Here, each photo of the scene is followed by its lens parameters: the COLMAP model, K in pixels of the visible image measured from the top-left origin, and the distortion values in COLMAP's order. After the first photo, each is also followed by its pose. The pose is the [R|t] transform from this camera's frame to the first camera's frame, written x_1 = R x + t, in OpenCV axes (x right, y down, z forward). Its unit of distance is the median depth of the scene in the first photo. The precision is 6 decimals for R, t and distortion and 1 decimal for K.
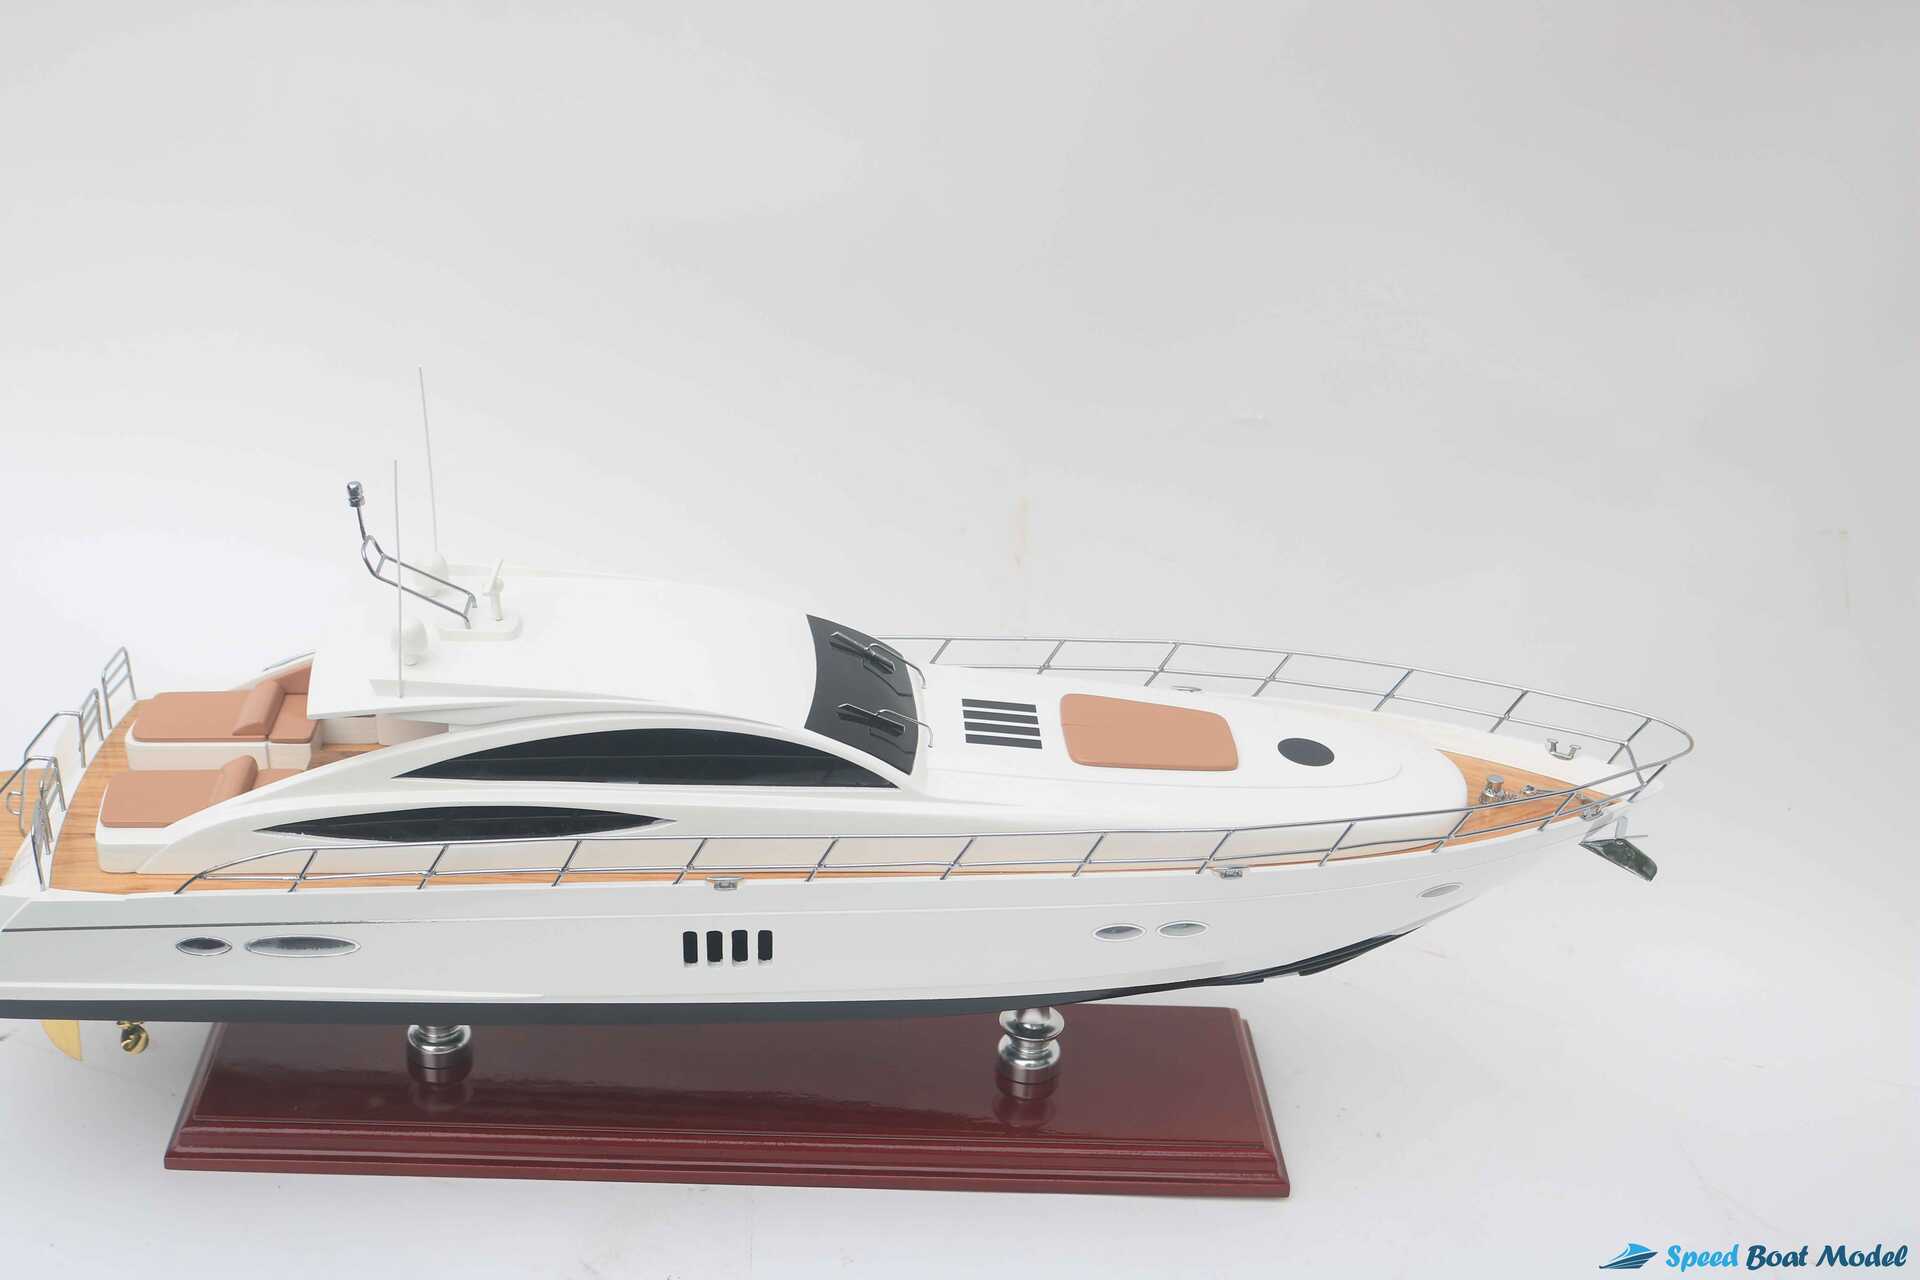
lens RADIAL K [[2643.9, 0, 960.0], [0, 2643.9, 640.0], [0, 0, 1]] dist [-0.142403, 0.635517]
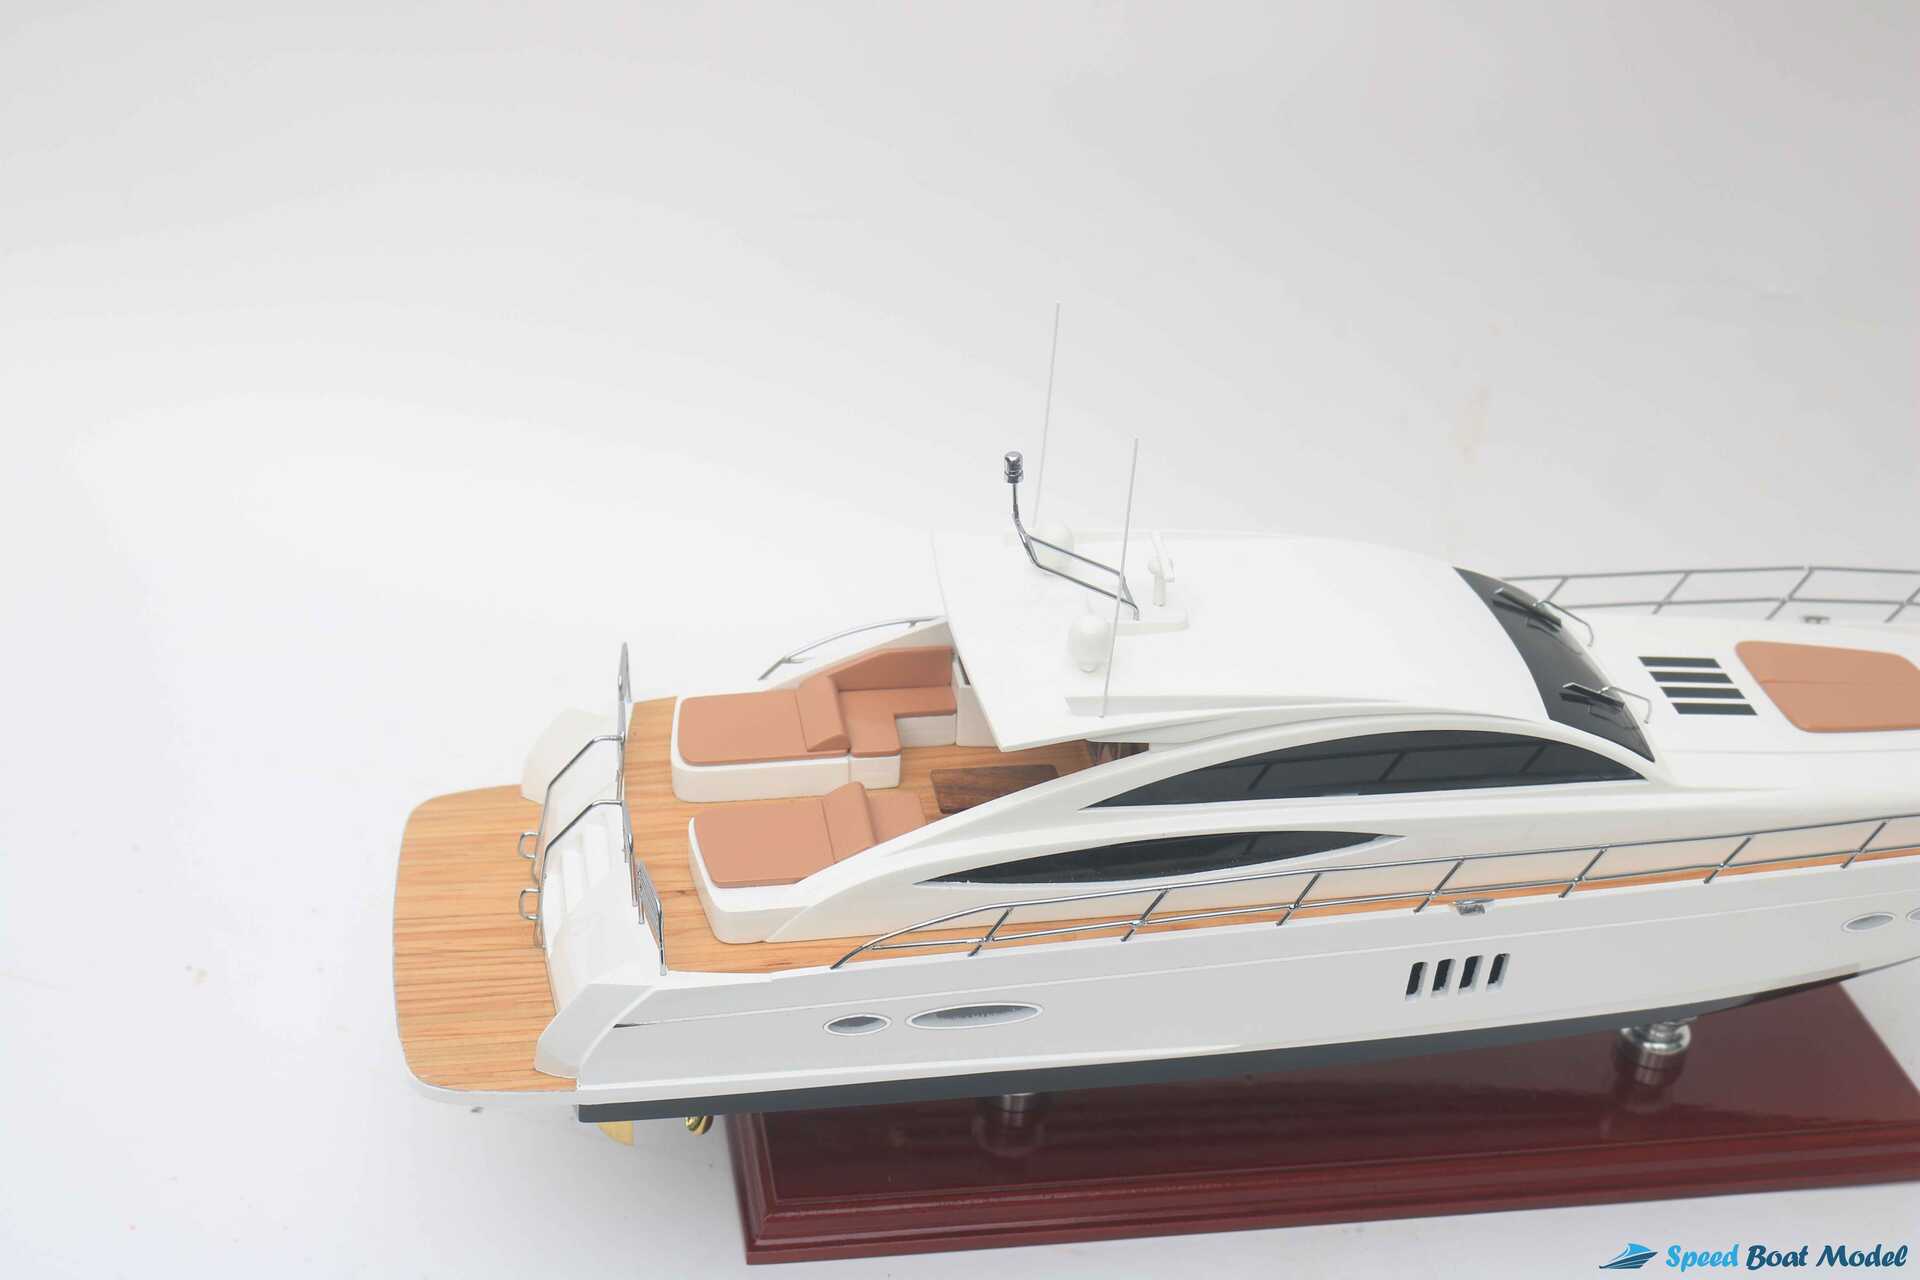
lens RADIAL K [[2643.9, 0, 960.0], [0, 2643.9, 640.0], [0, 0, 1]] dist [-0.142403, 0.635517]
pose [[0.988606, -0.053953, 0.140527, -0.362315], [0.038825, 0.993365, 0.108251, -0.090621], [-0.145435, -0.101561, 0.984141, 0.191623]]
